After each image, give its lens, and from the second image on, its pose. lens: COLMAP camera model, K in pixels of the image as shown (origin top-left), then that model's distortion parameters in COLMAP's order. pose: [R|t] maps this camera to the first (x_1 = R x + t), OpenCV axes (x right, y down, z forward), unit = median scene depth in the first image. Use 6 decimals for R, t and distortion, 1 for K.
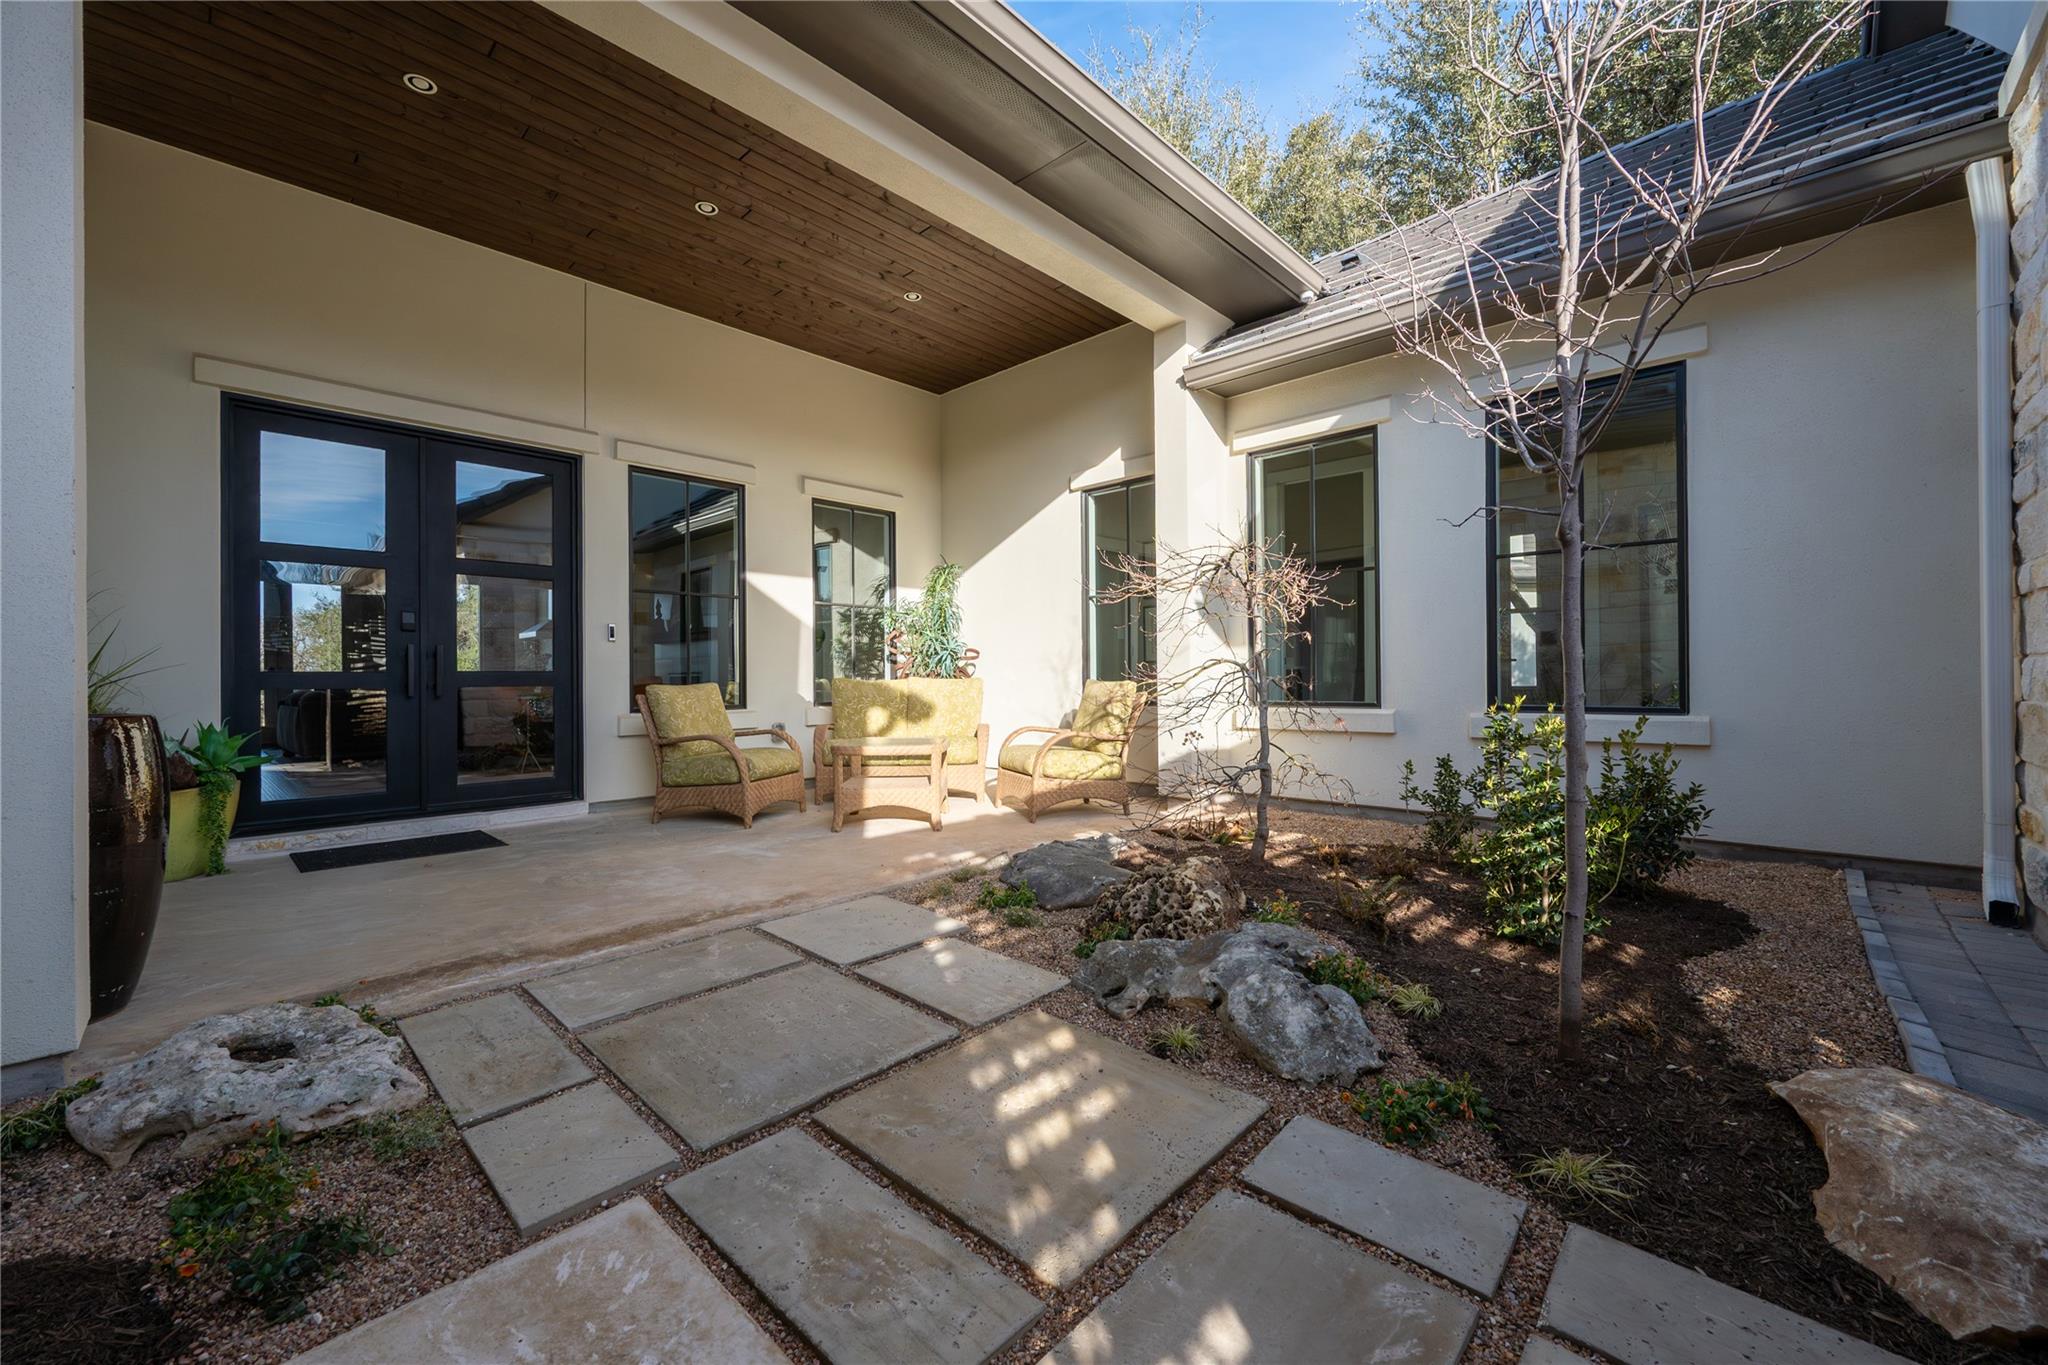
lens RADIAL K [[794.1, 0, 1024.0], [0, 794.1, 682.5], [0, 0, 1]] dist [0.000215, 0.000025]
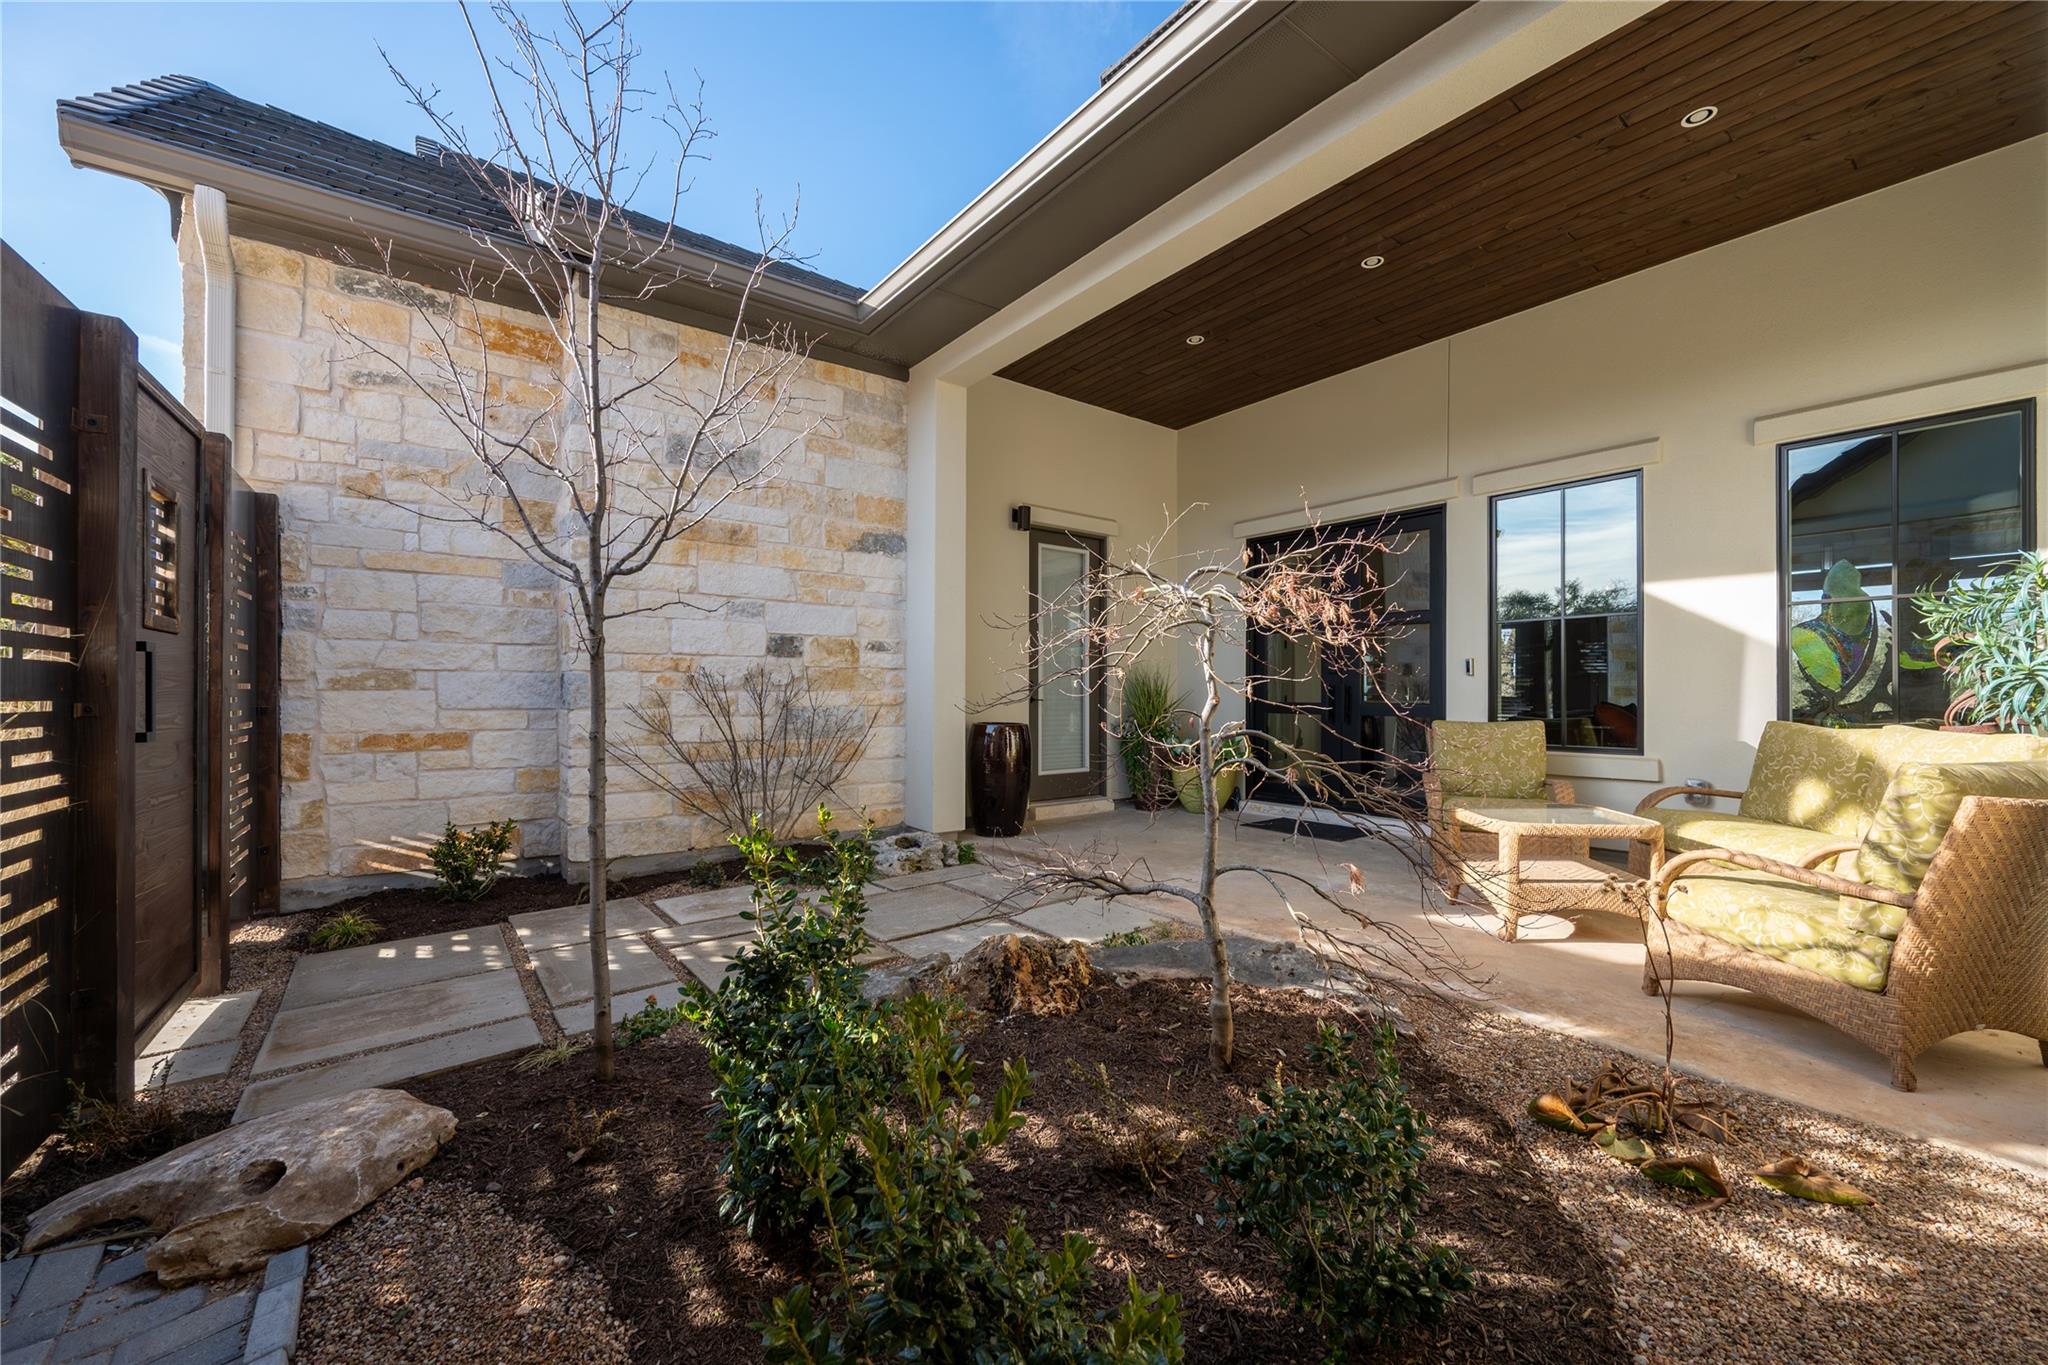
lens RADIAL K [[794.1, 0, 1024.0], [0, 794.1, 682.5], [0, 0, 1]] dist [0.000215, 0.000025]
pose [[-0.163172, -0.000954, -0.986597, 0.569628], [-0.014504, 0.999894, 0.001432, -0.037300], [0.986491, 0.014543, -0.163168, 0.596948]]
